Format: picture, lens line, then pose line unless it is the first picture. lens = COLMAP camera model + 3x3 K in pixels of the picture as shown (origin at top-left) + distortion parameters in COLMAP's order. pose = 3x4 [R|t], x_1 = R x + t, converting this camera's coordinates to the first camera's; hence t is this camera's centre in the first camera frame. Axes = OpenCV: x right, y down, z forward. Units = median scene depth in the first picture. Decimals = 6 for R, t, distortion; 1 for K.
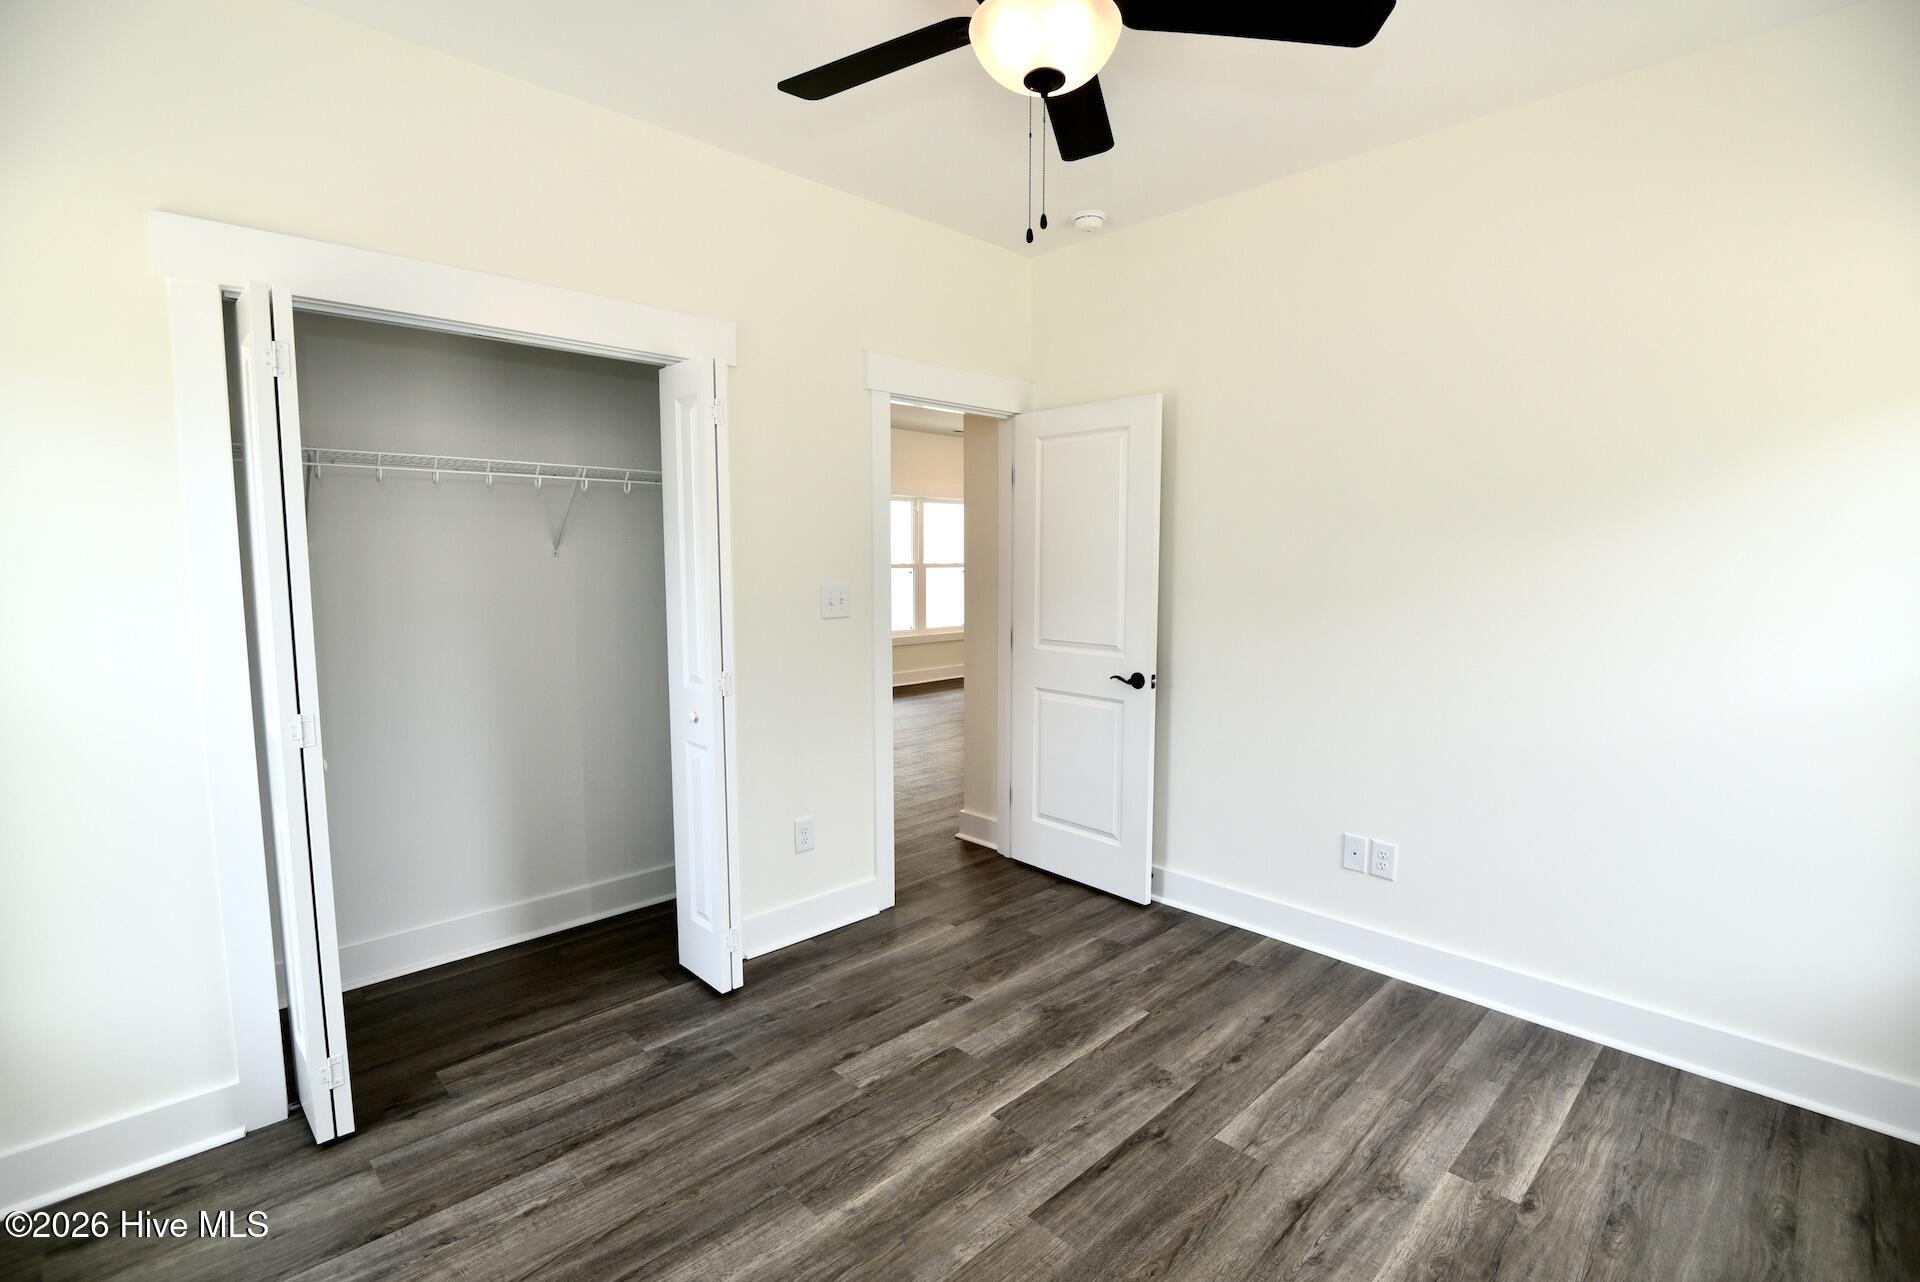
lens RADIAL K [[887.3, 0, 968.1], [0, 887.3, 643.8], [0, 0, 1]] dist [0.003623, -0.013283]
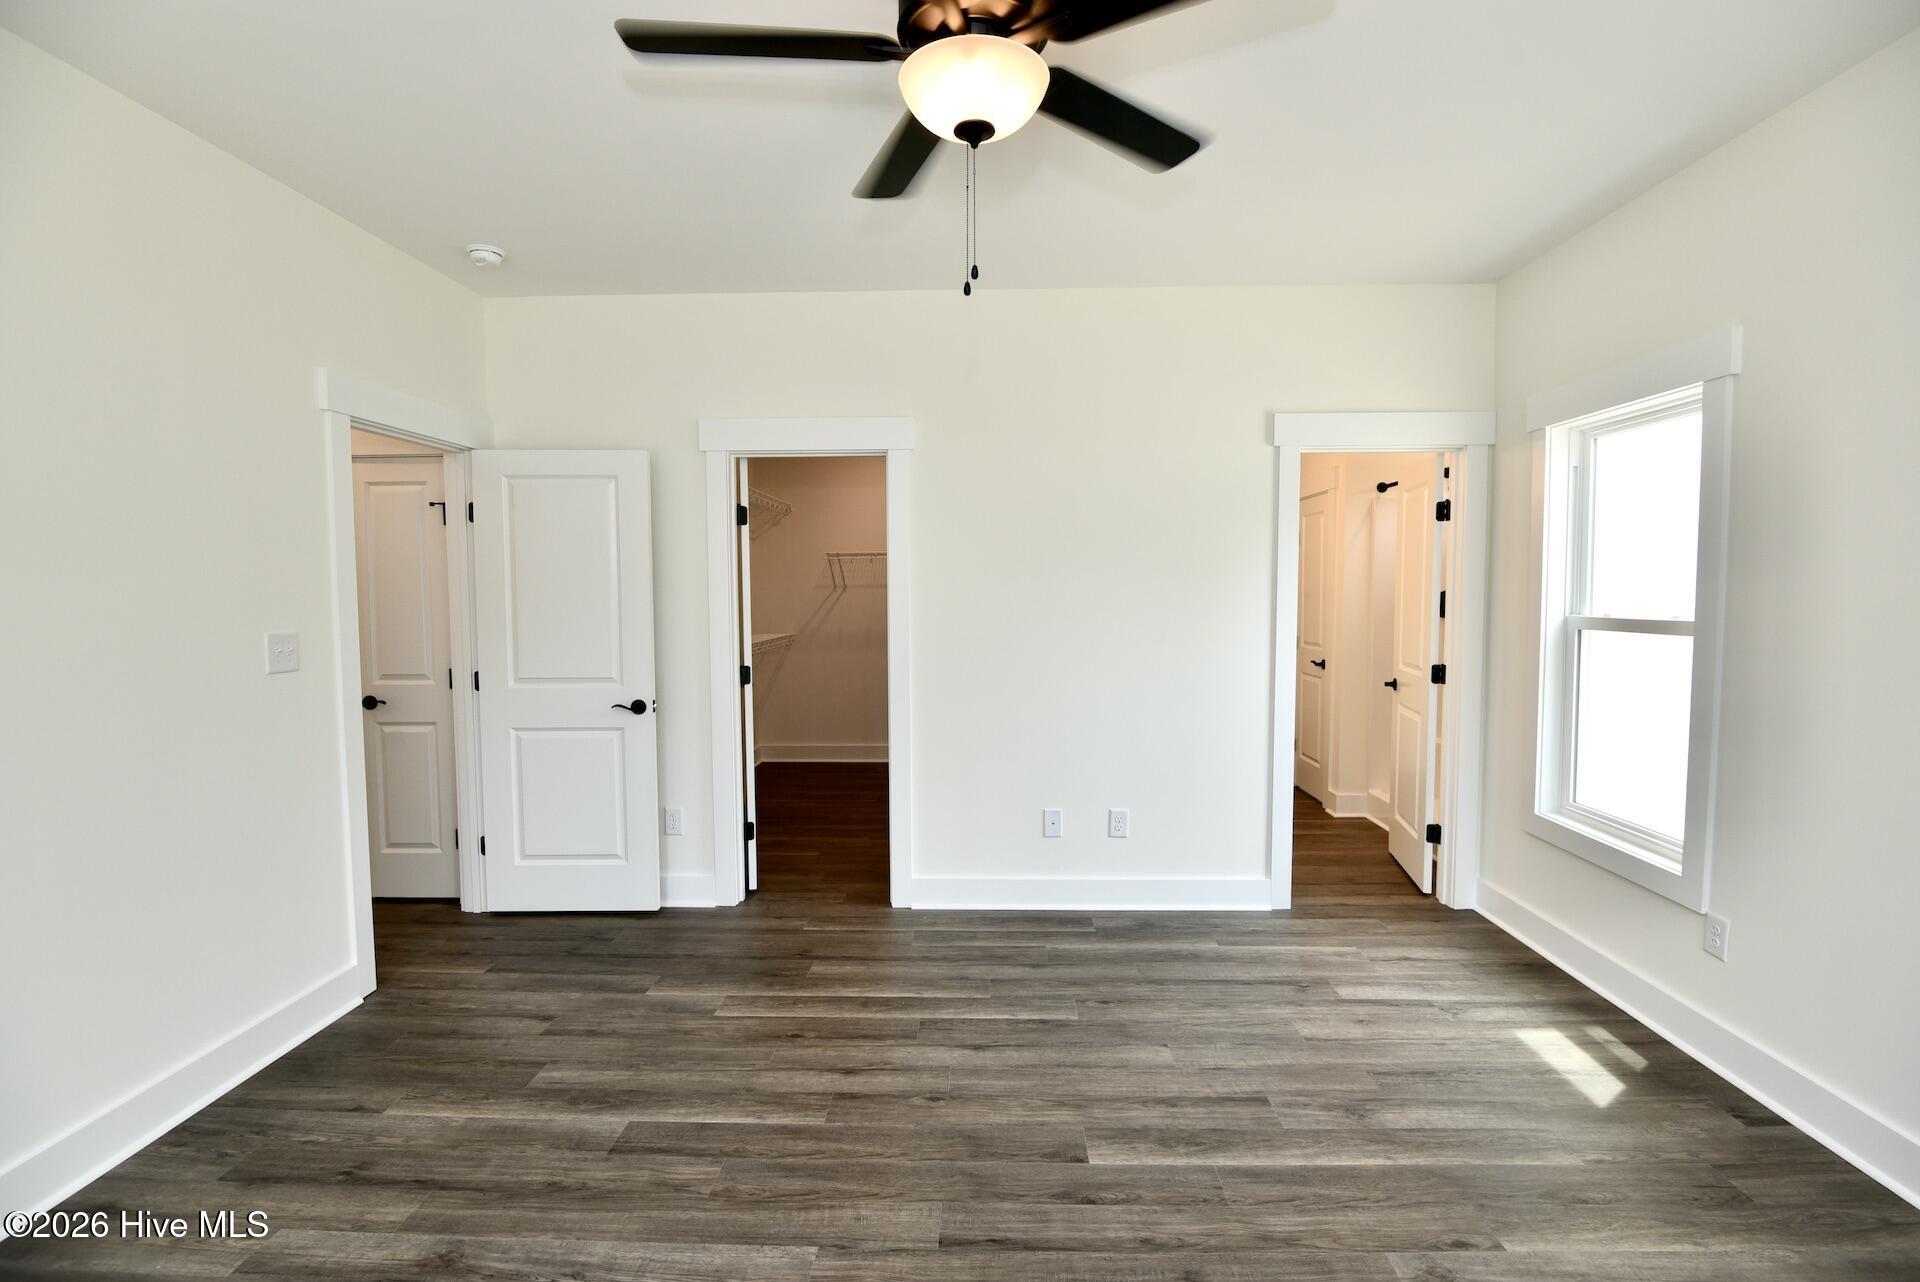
lens RADIAL K [[887.3, 0, 968.1], [0, 887.3, 643.8], [0, 0, 1]] dist [0.003623, -0.013283]
pose [[0.700990, -0.046999, 0.711620, -0.284881], [0.077019, 0.996979, -0.010023, 0.005816], [-0.709000, 0.061834, 0.702493, -0.057018]]
